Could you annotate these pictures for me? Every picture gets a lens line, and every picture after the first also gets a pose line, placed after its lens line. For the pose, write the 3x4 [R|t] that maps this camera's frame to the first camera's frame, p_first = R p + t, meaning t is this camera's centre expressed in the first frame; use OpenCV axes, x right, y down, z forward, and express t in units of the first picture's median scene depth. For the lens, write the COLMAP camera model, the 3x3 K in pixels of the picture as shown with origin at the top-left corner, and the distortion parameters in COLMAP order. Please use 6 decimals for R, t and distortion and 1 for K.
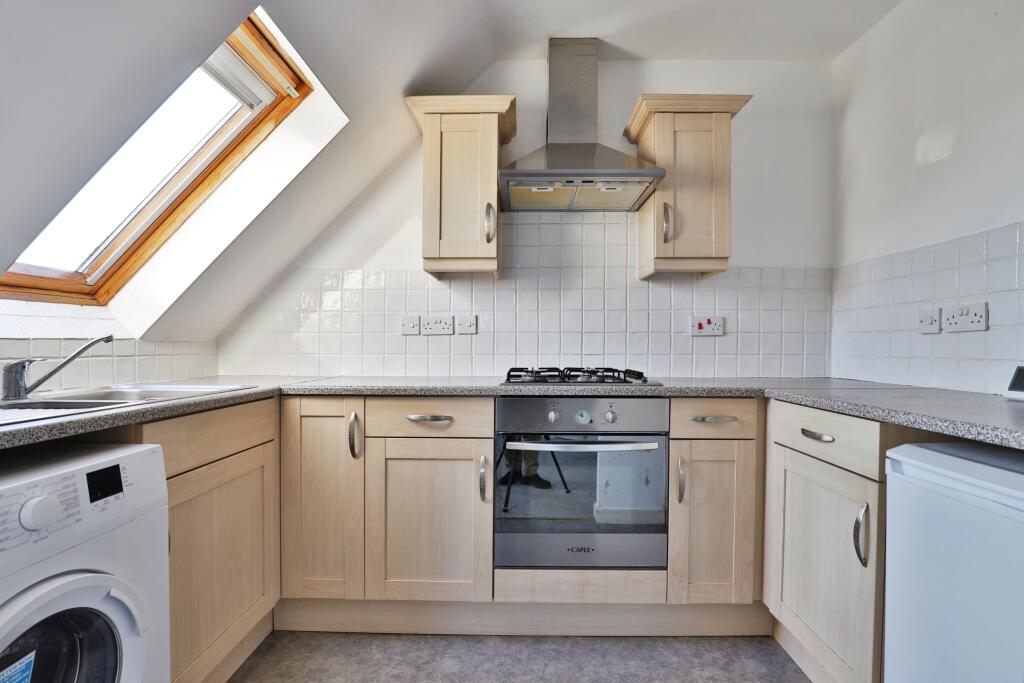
lens RADIAL K [[503.3, 0, 512.0], [0, 503.3, 341.5], [0, 0, 1]] dist [-0.031996, 0.000409]
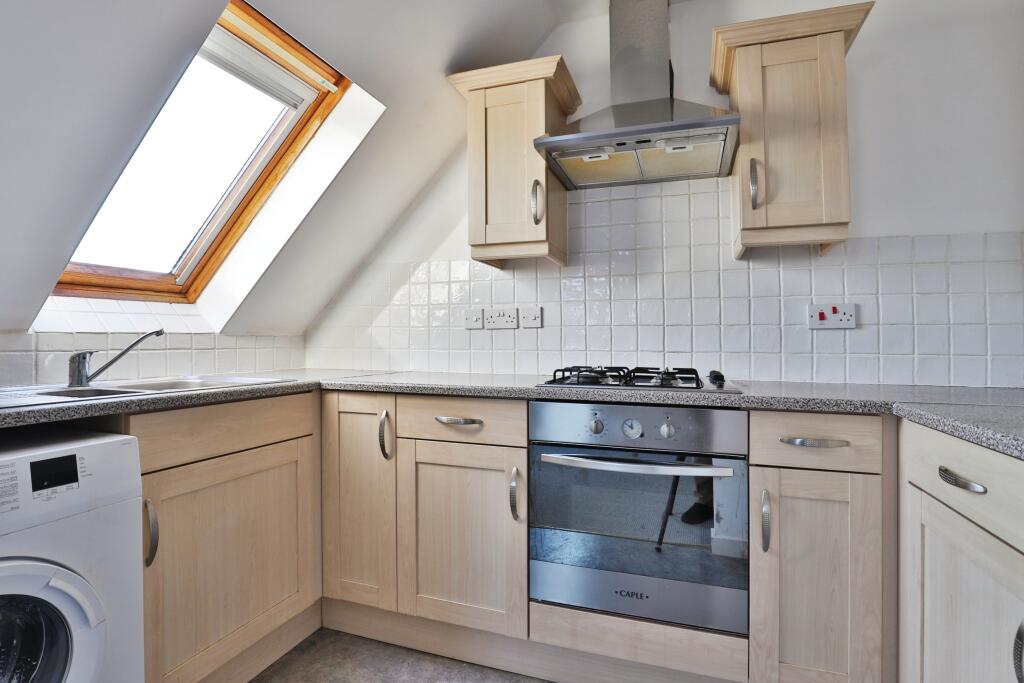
lens RADIAL K [[503.8, 0, 511.5], [0, 503.8, 321.7], [0, 0, 1]] dist [-0.029387, 0.000600]
pose [[0.950850, -0.008353, -0.309539, 0.205503], [-0.001115, 0.999537, -0.030399, 0.002141], [0.309650, 0.029250, 0.950401, 0.164834]]
